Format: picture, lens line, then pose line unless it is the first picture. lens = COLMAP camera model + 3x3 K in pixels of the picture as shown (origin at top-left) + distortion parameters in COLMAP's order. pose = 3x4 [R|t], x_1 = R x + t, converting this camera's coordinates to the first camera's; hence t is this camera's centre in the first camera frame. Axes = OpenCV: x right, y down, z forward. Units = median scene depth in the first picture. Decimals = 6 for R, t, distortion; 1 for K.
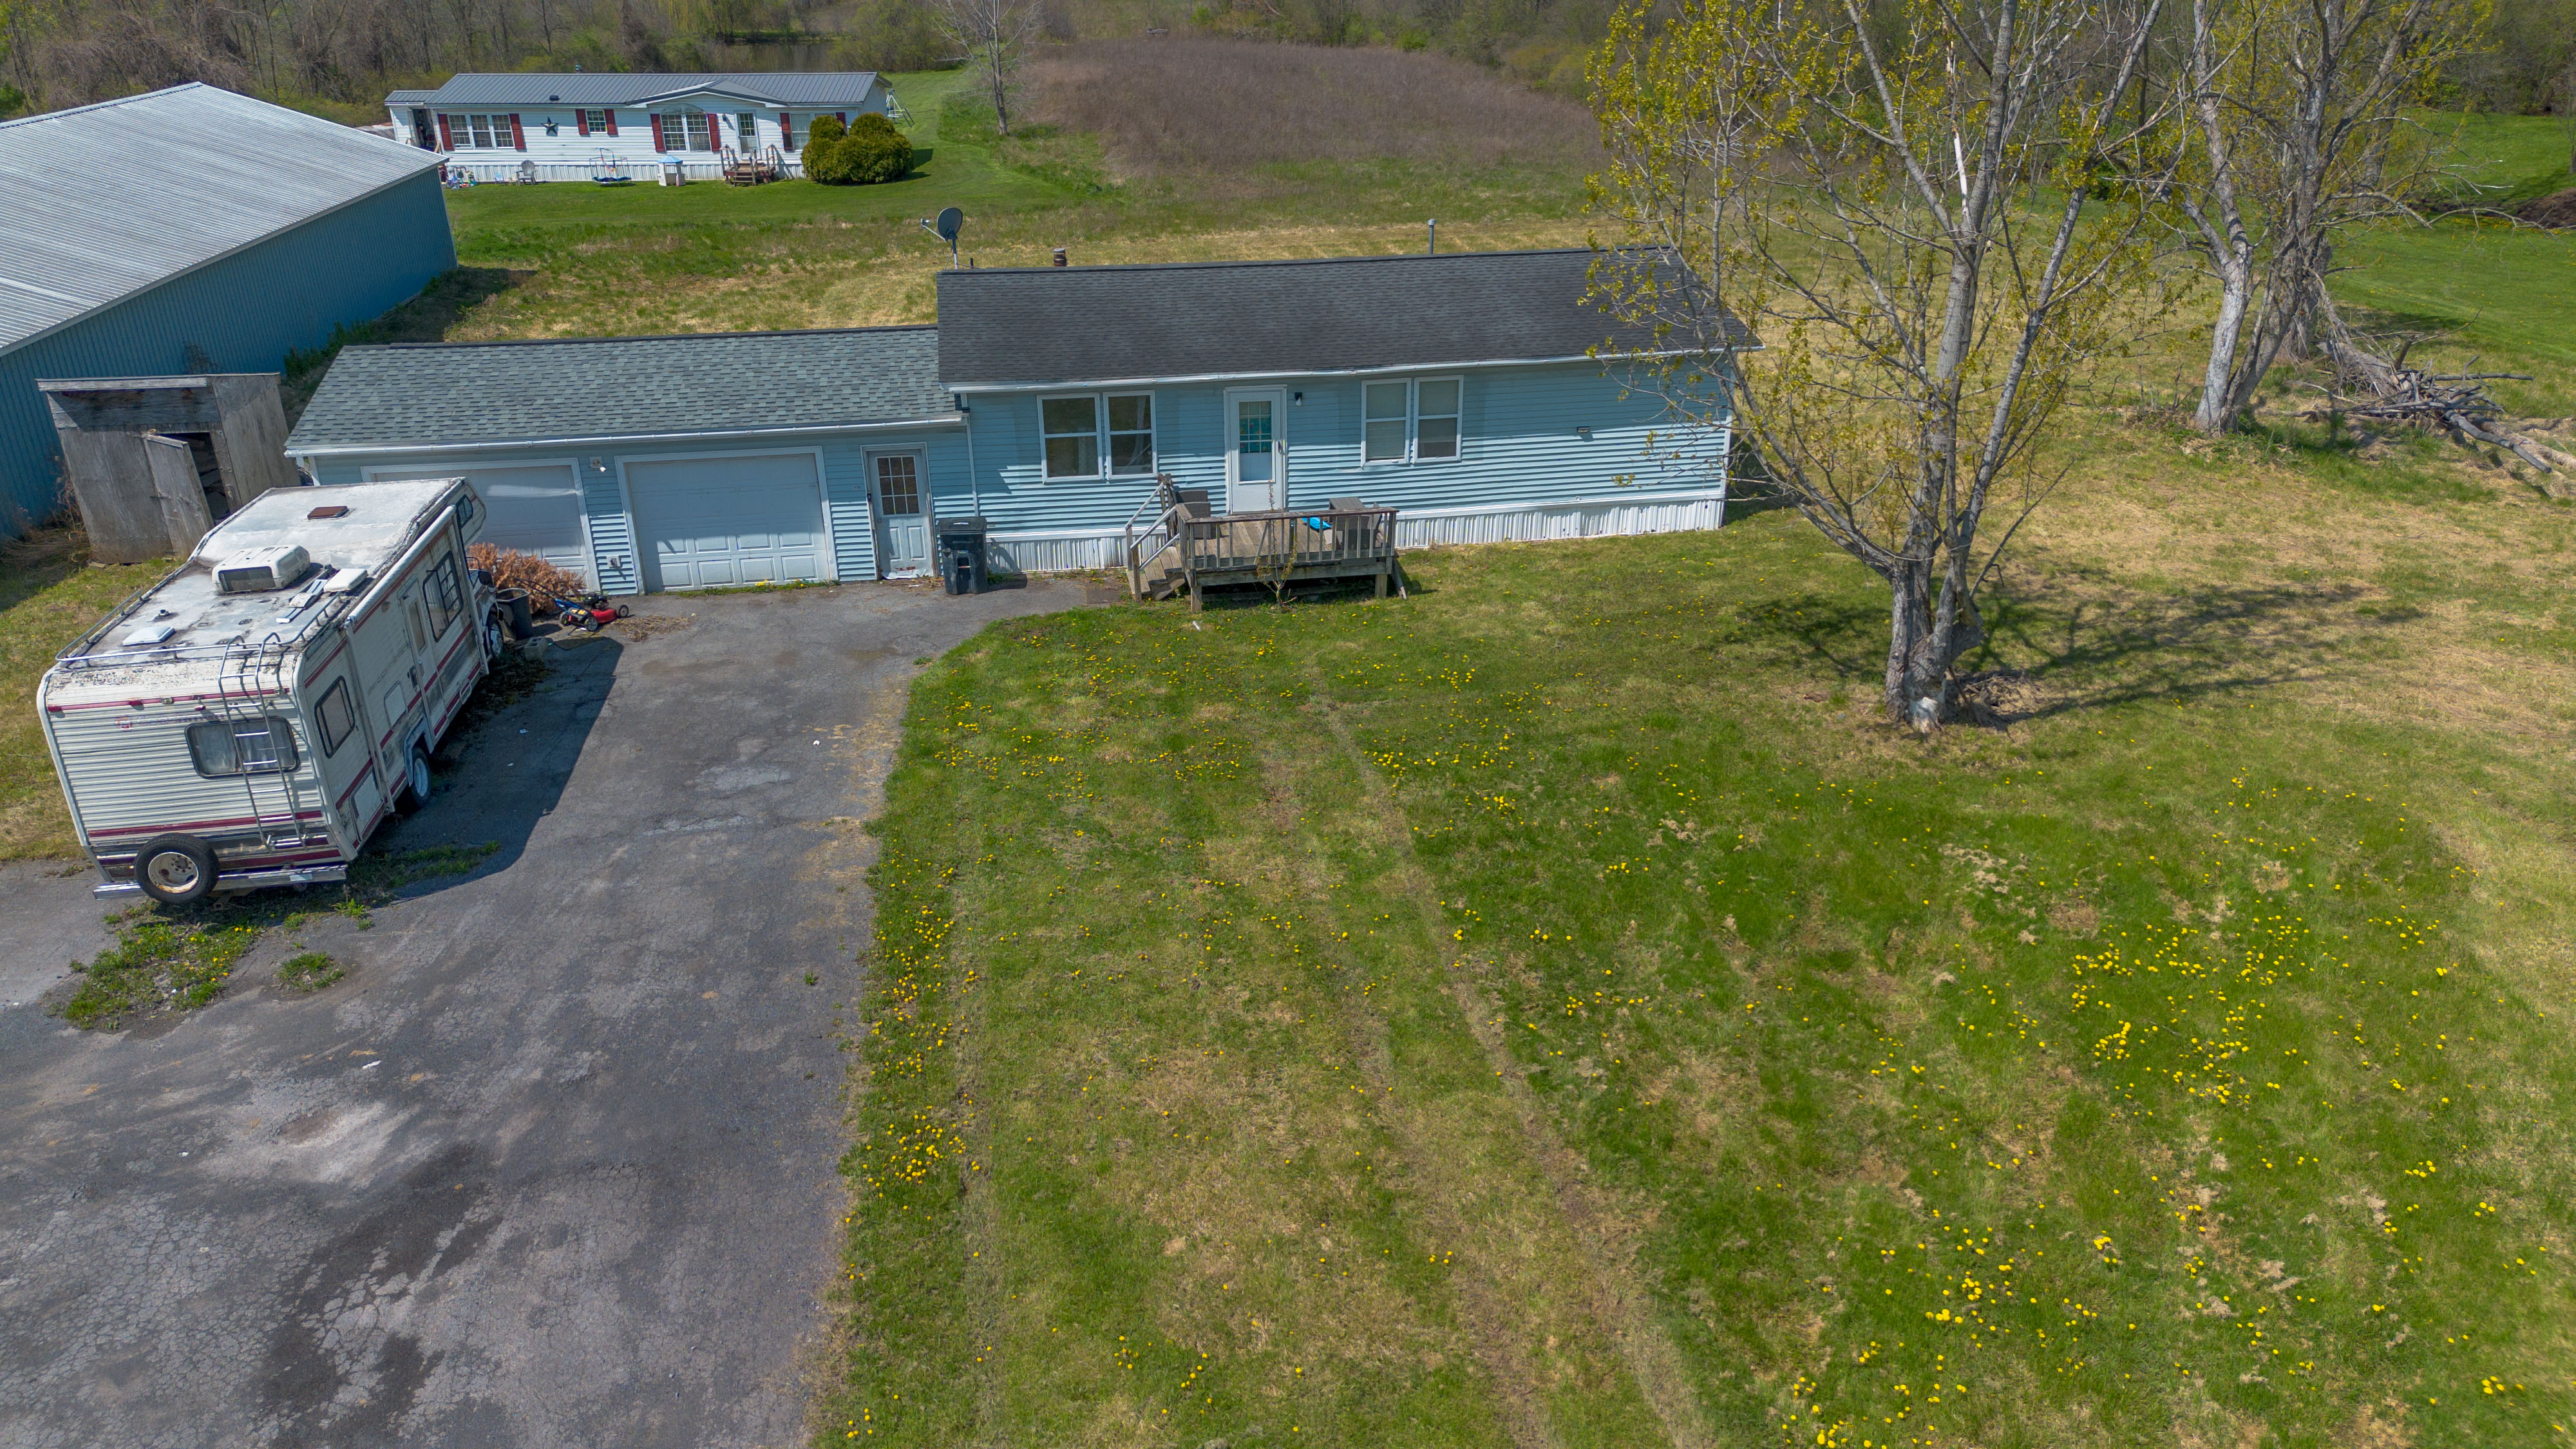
lens RADIAL K [[1817.9, 0, 1287.8], [0, 1817.9, 734.1], [0, 0, 1]] dist [0.087041, -0.086888]
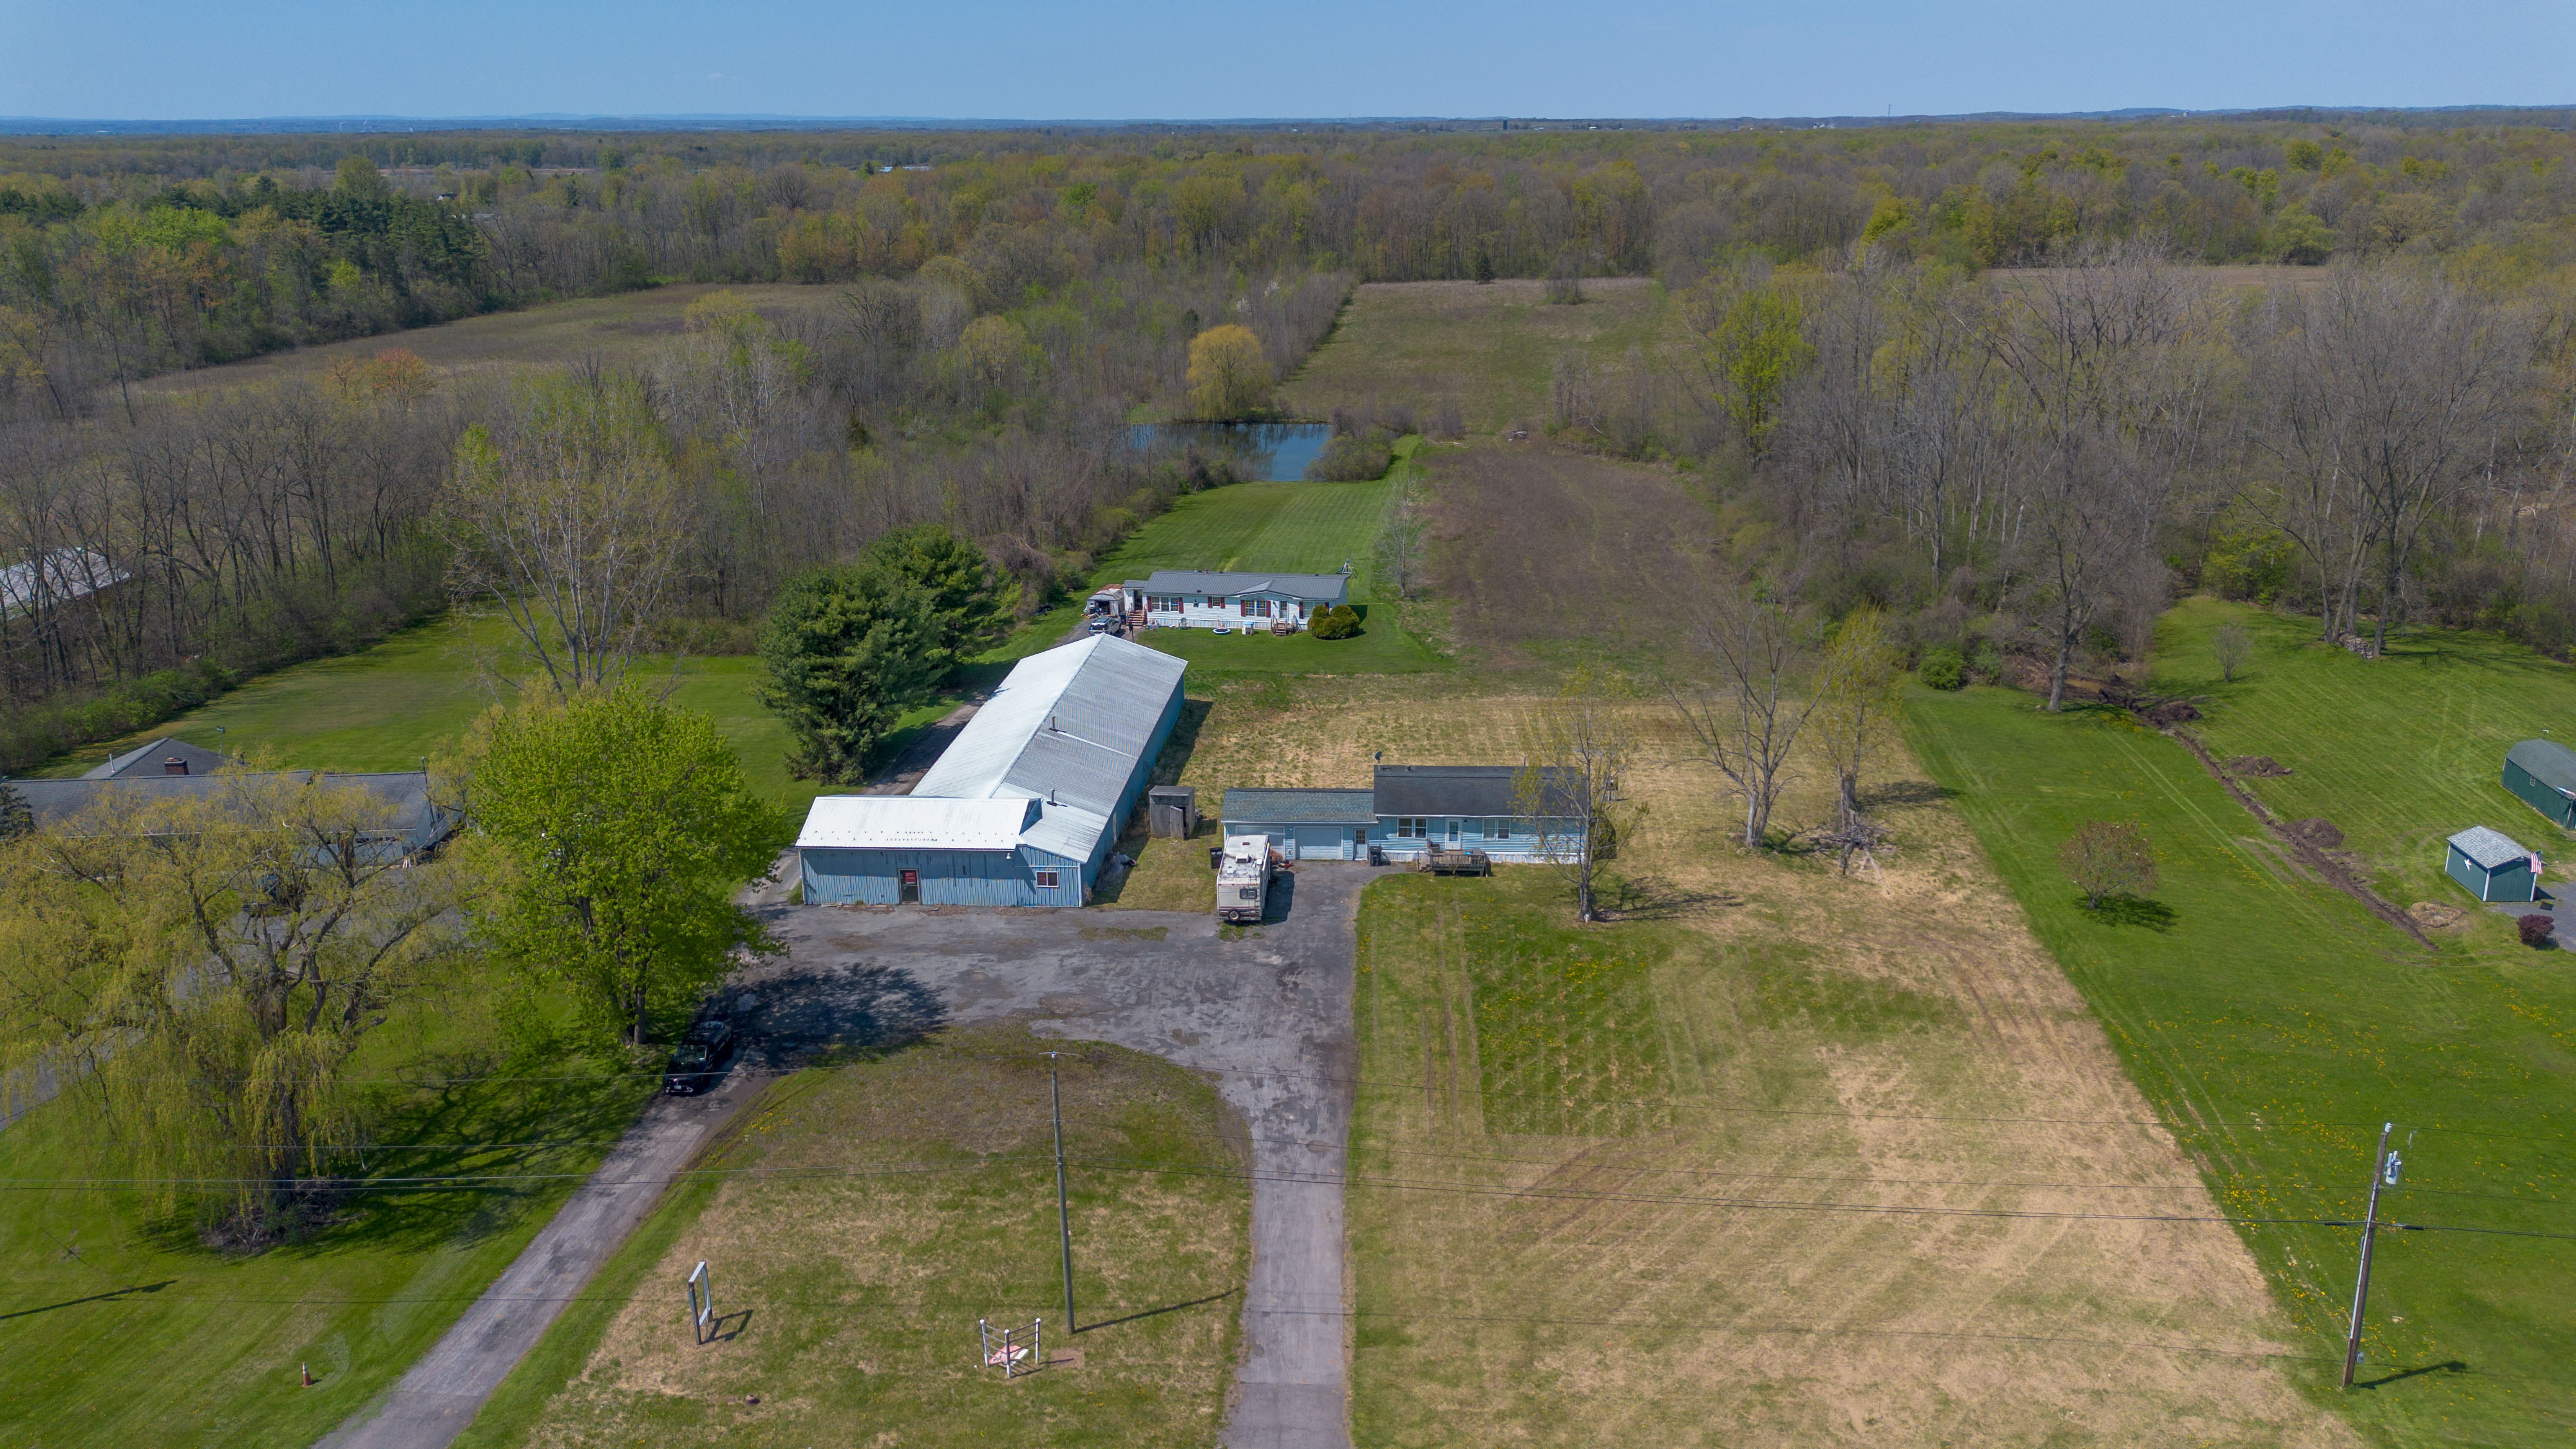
lens RADIAL K [[1817.9, 0, 1294.4], [0, 1817.9, 723.6], [0, 0, 1]] dist [0.087041, -0.086888]
pose [[0.977196, 0.066458, -0.201672, 0.423198], [-0.086720, 0.991850, -0.093348, -0.001902], [0.193824, 0.108708, 0.974995, -2.893058]]
